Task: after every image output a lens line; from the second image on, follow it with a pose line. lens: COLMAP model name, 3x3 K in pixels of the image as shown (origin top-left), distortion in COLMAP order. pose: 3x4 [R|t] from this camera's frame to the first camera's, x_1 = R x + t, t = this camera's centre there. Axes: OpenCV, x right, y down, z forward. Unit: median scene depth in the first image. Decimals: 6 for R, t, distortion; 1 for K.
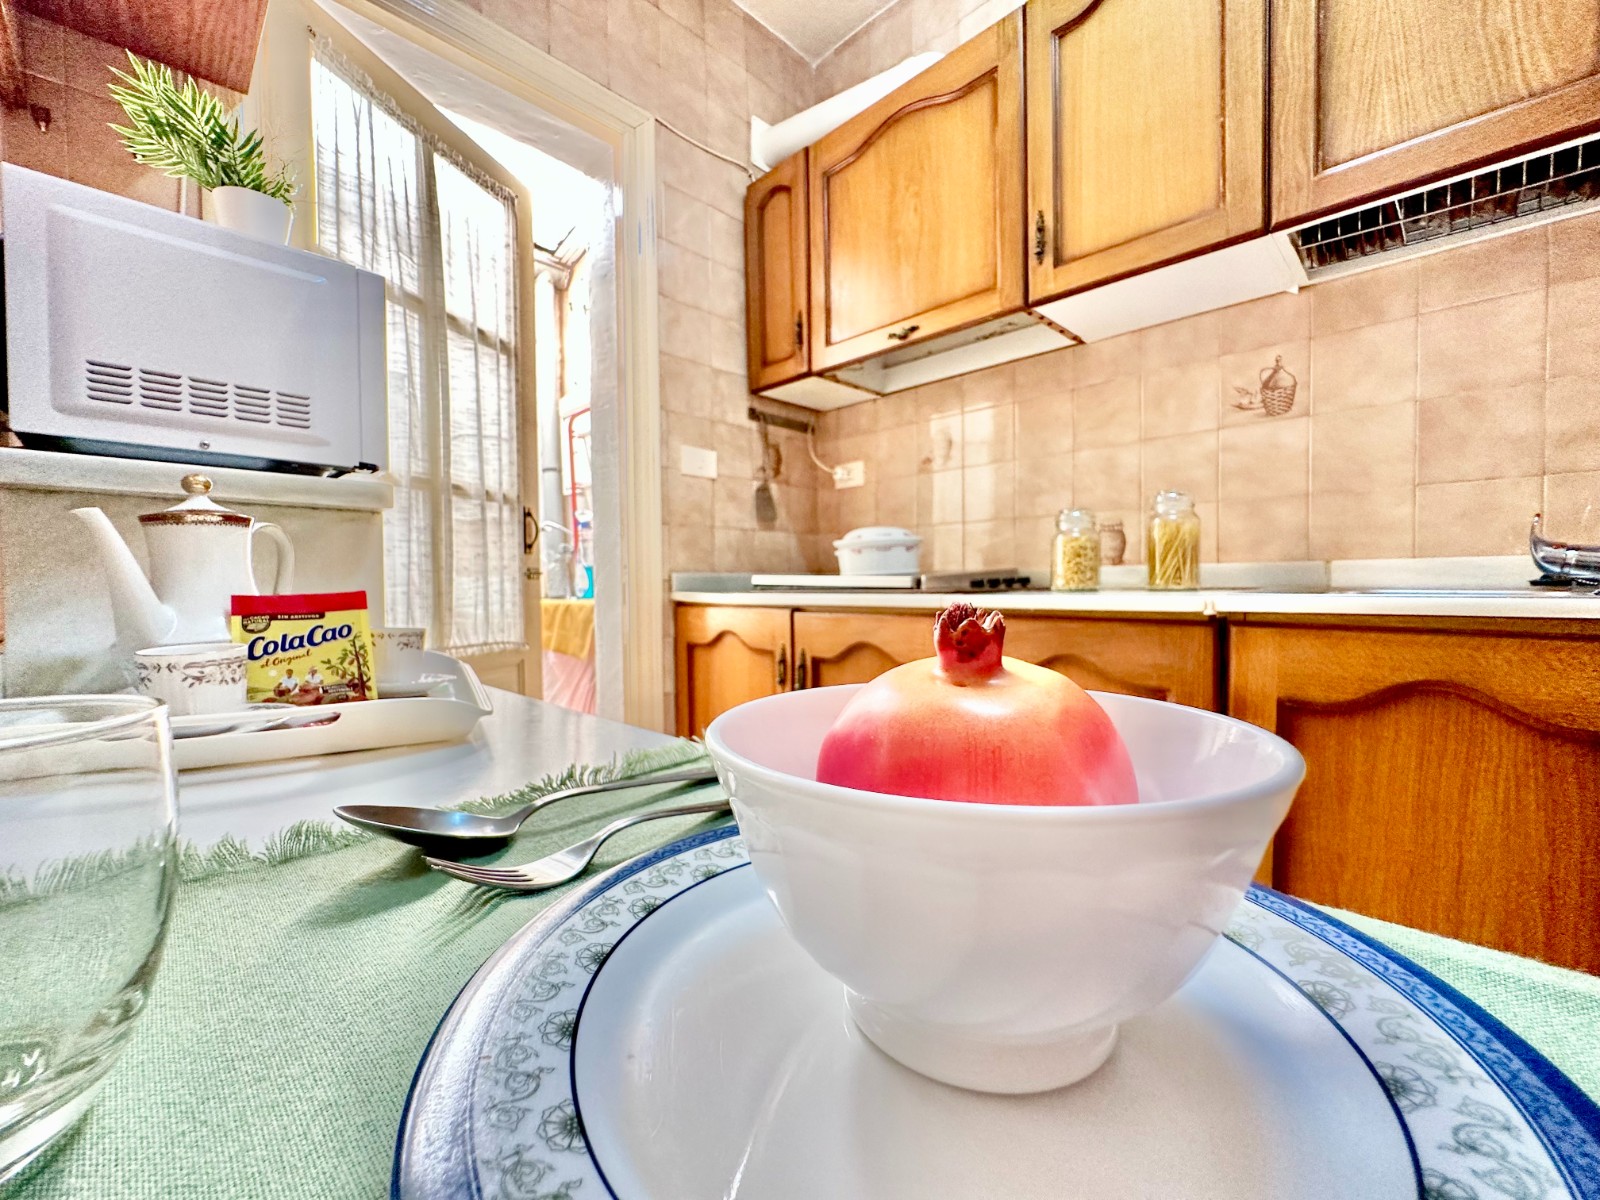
lens RADIAL K [[661.2, 0, 799.4], [0, 661.2, 592.9], [0, 0, 1]] dist [-0.003578, 0.000541]
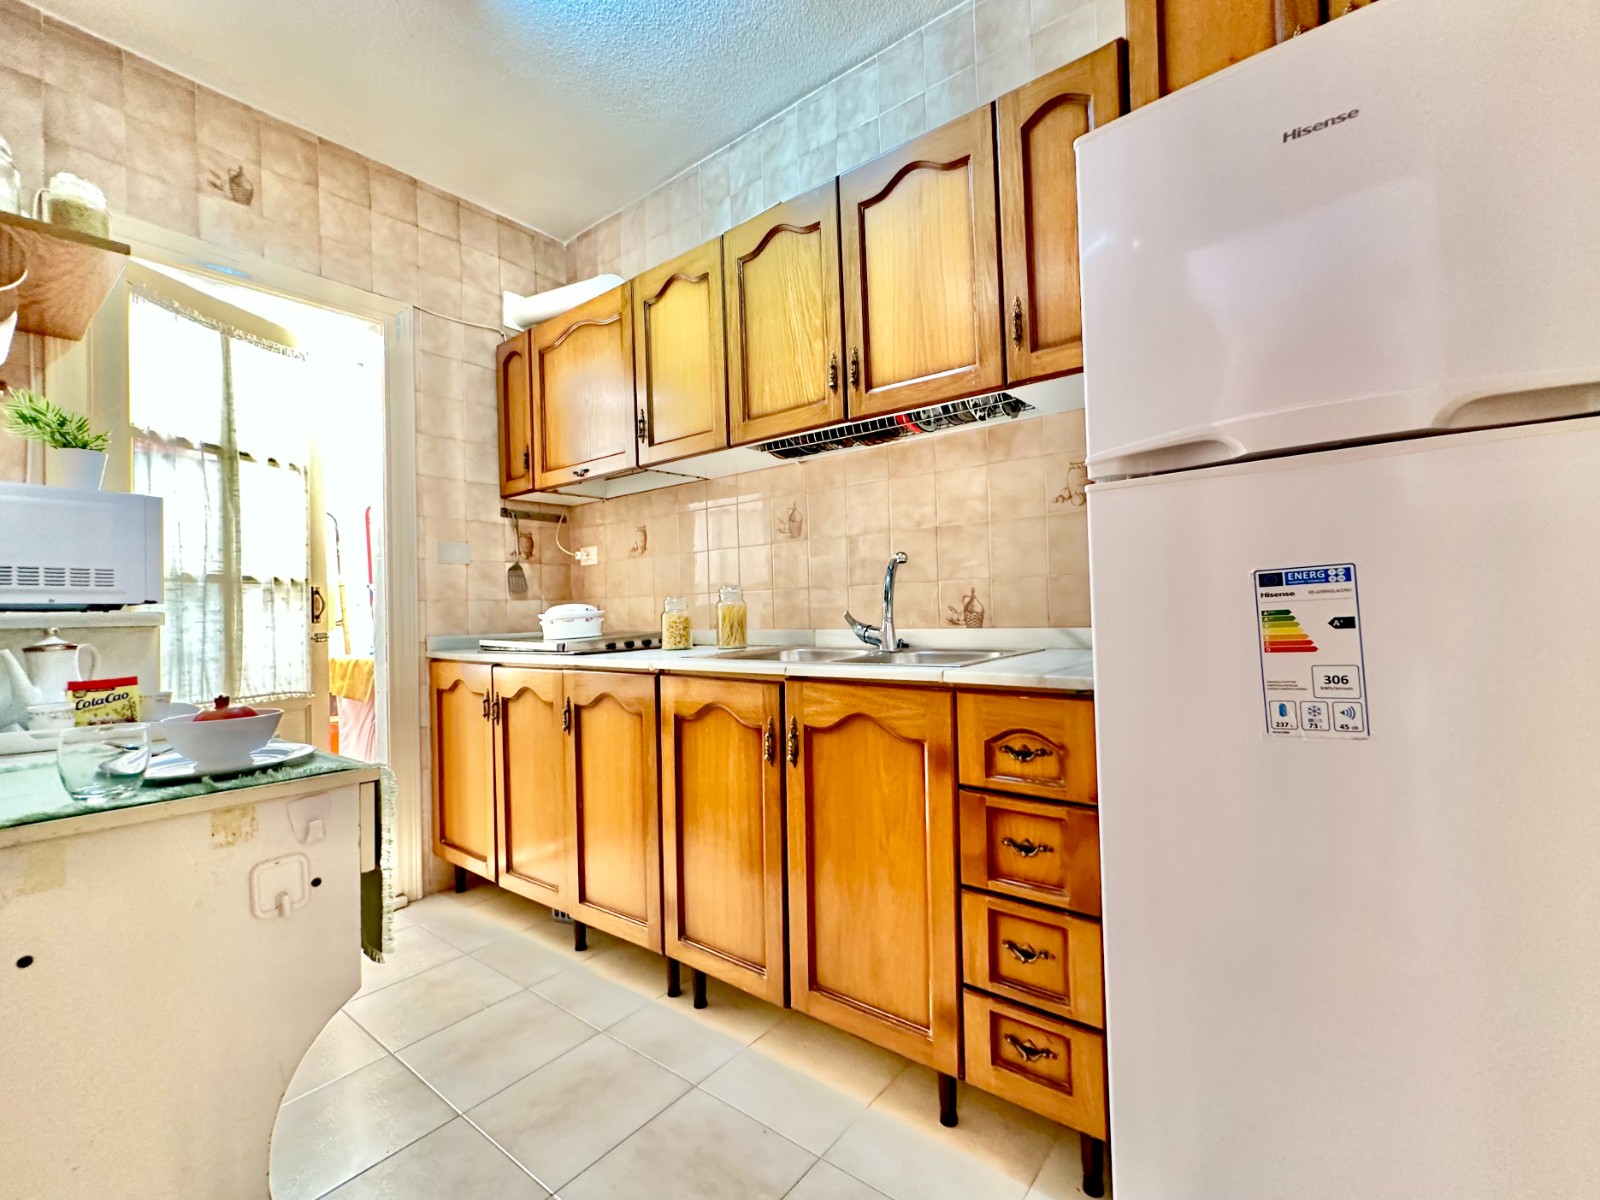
lens RADIAL K [[691.5, 0, 807.6], [0, 691.5, 596.2], [0, 0, 1]] dist [0.002751, -0.000667]
pose [[0.992358, -0.011578, 0.122846, 0.456028], [0.016387, 0.999135, -0.038212, -0.052061], [-0.122297, 0.039933, 0.991690, -0.559600]]
